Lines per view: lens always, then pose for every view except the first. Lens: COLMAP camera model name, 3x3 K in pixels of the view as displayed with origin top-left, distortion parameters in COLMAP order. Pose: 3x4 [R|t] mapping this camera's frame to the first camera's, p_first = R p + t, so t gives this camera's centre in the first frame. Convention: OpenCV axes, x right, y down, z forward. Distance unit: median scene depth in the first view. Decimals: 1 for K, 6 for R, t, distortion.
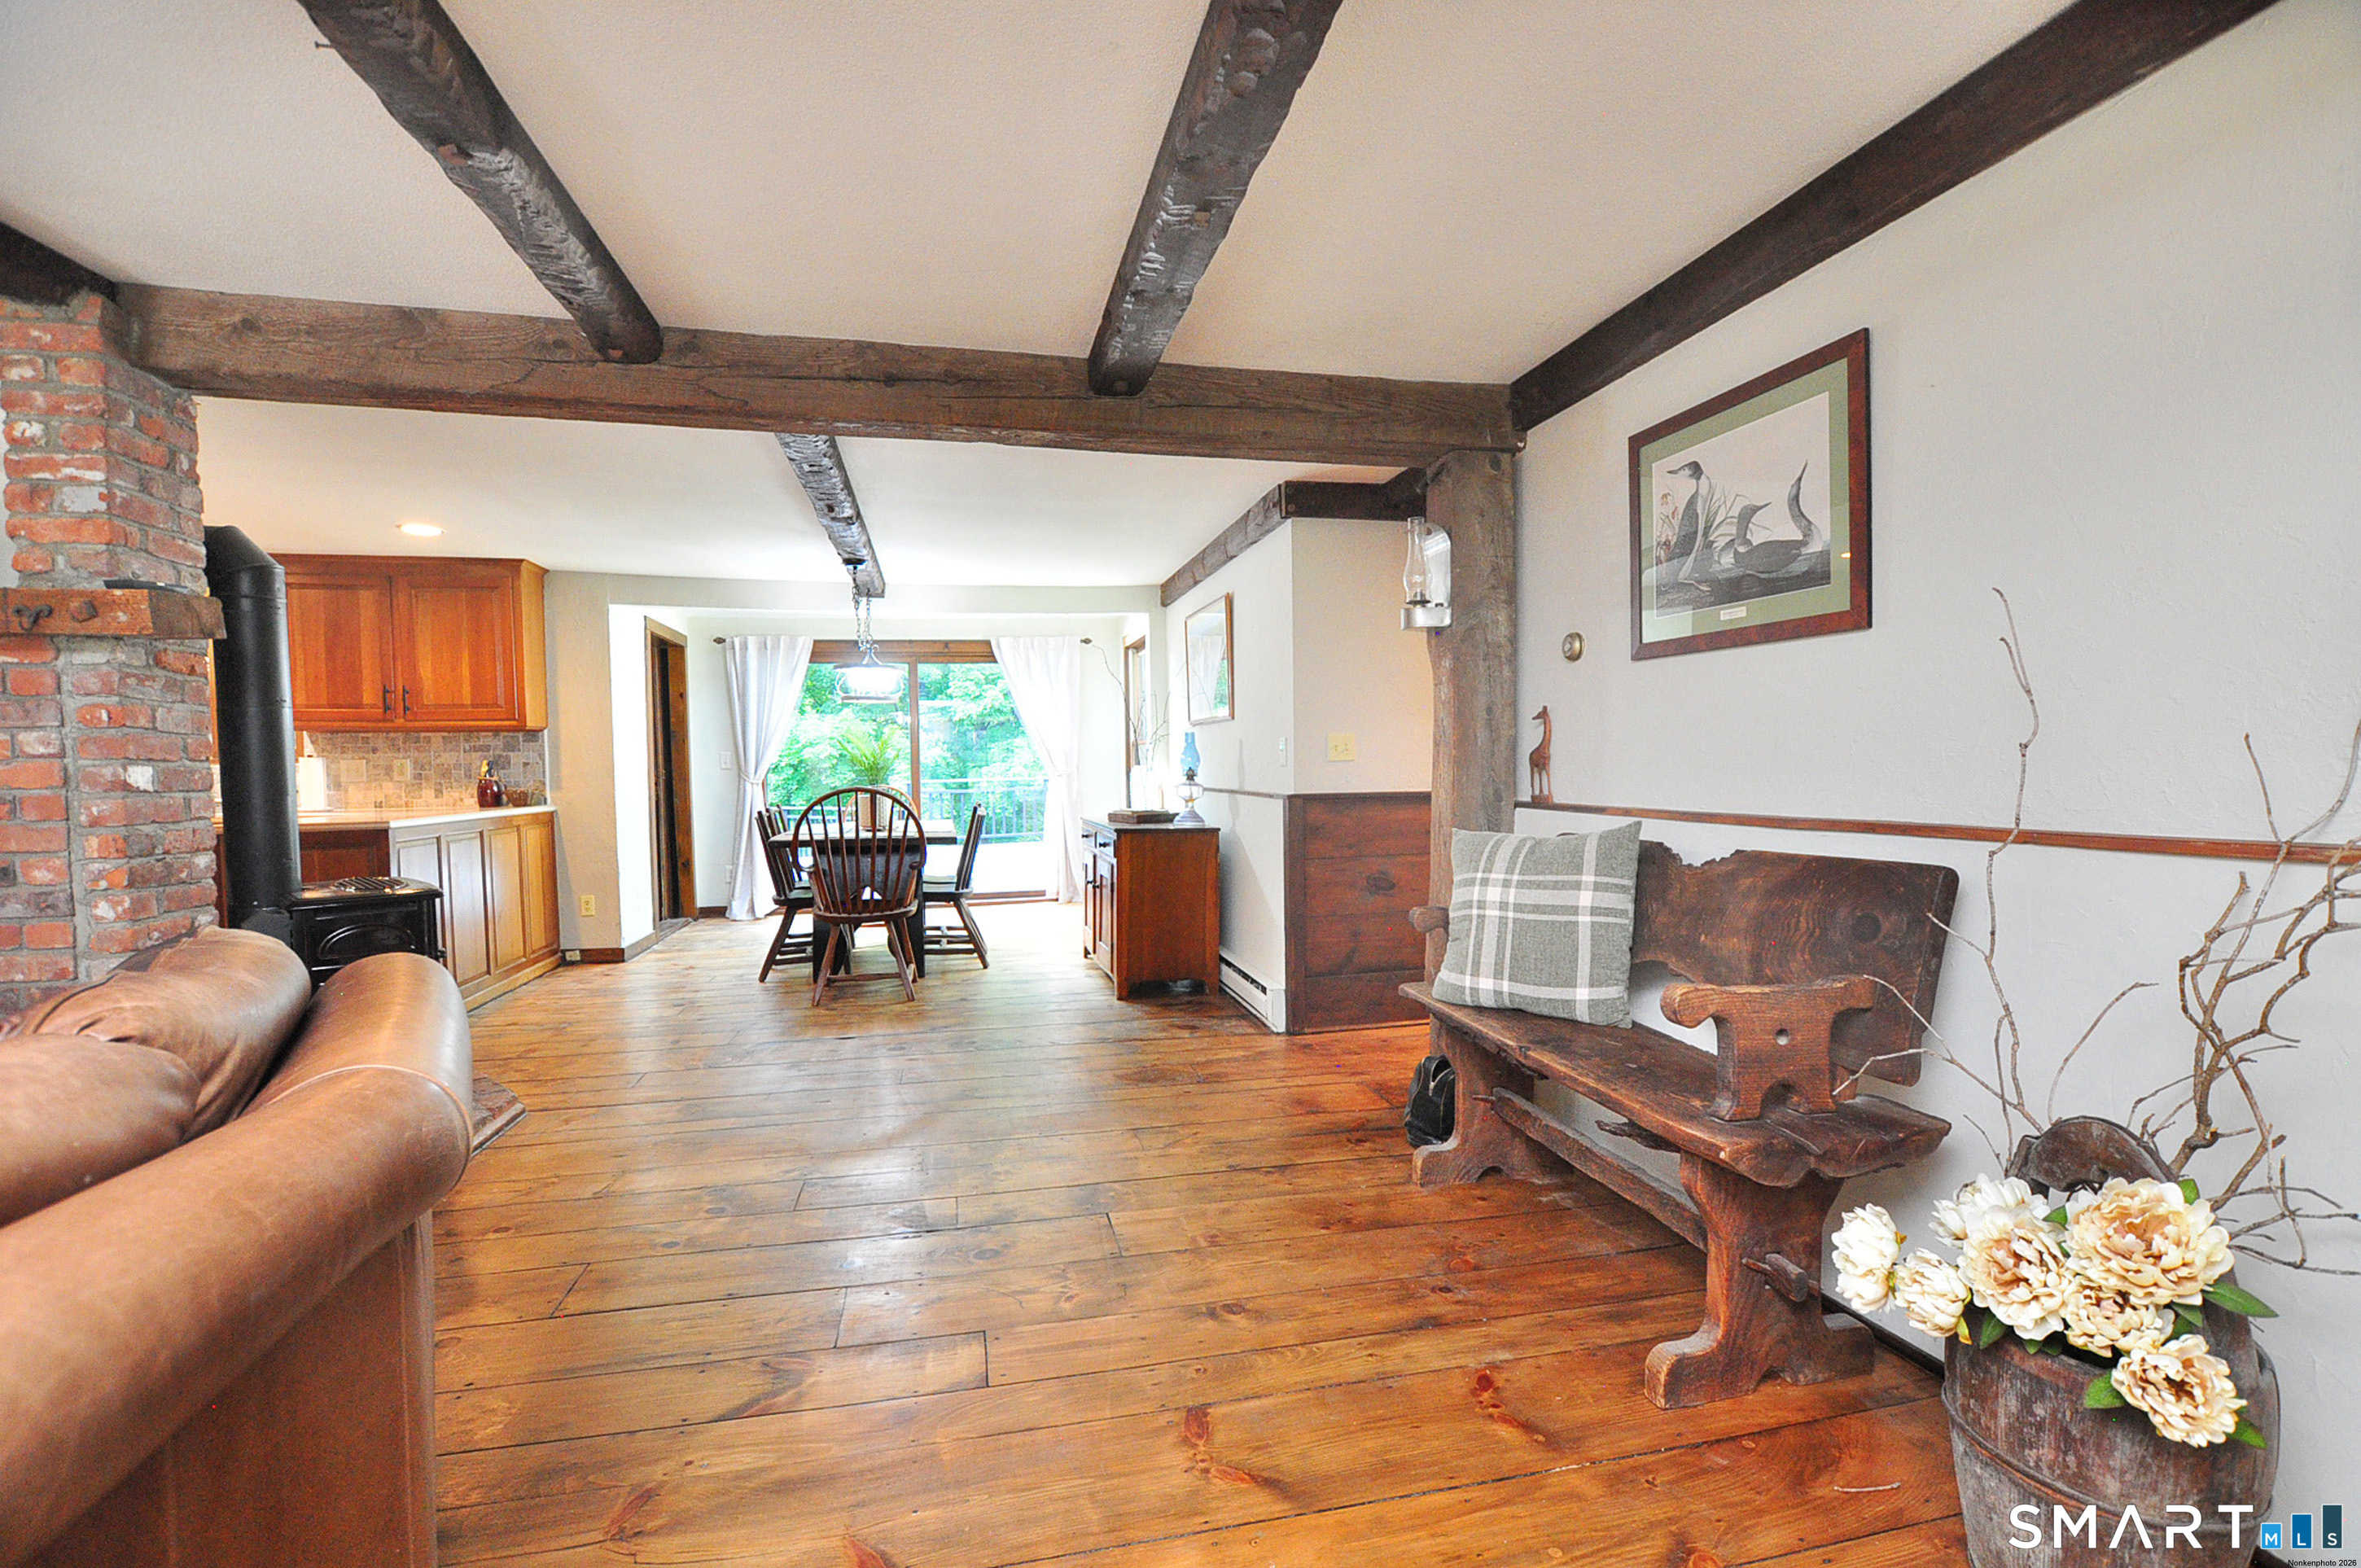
lens RADIAL K [[1038.1, 0, 1179.4], [0, 1038.1, 797.1], [0, 0, 1]] dist [-0.020378, -0.000474]
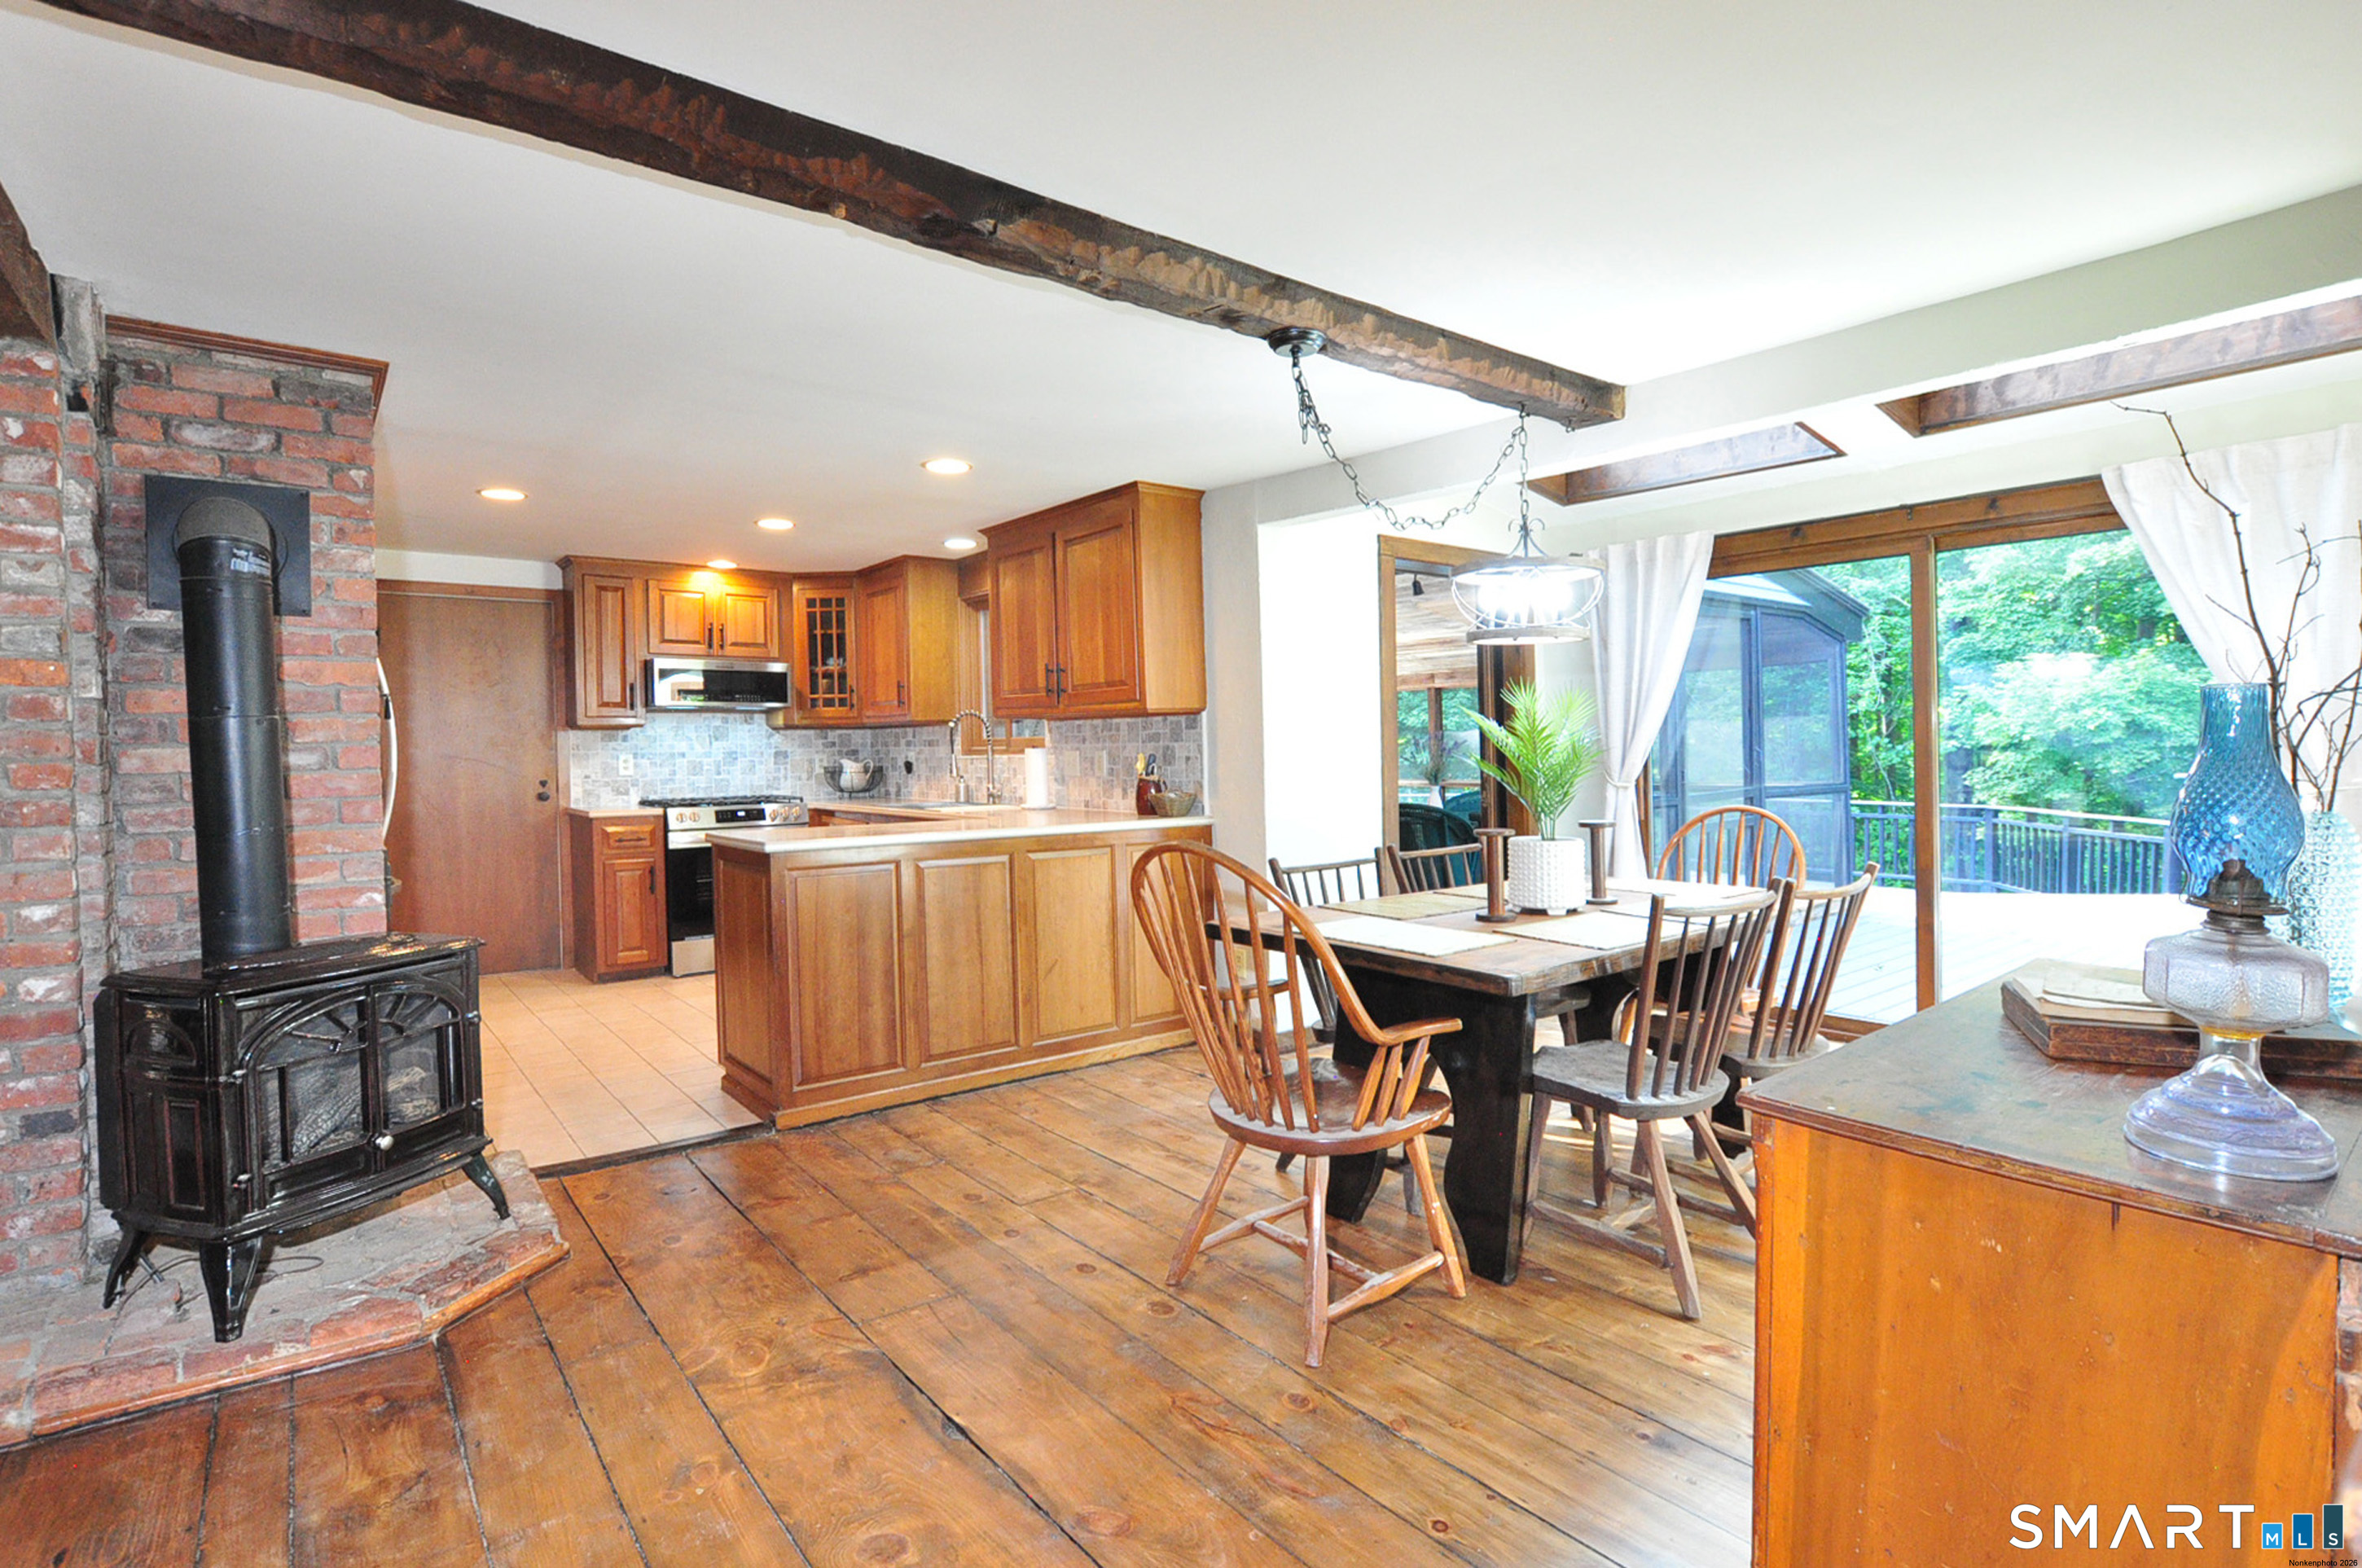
lens RADIAL K [[1112.3, 0, 1217.6], [0, 1112.3, 769.8], [0, 0, 1]] dist [-0.016530, -0.000655]
pose [[0.456396, 0.028283, -0.889327, 0.166238], [-0.020876, 0.999560, 0.021075, -0.074248], [0.889532, 0.008947, 0.456786, 1.168143]]
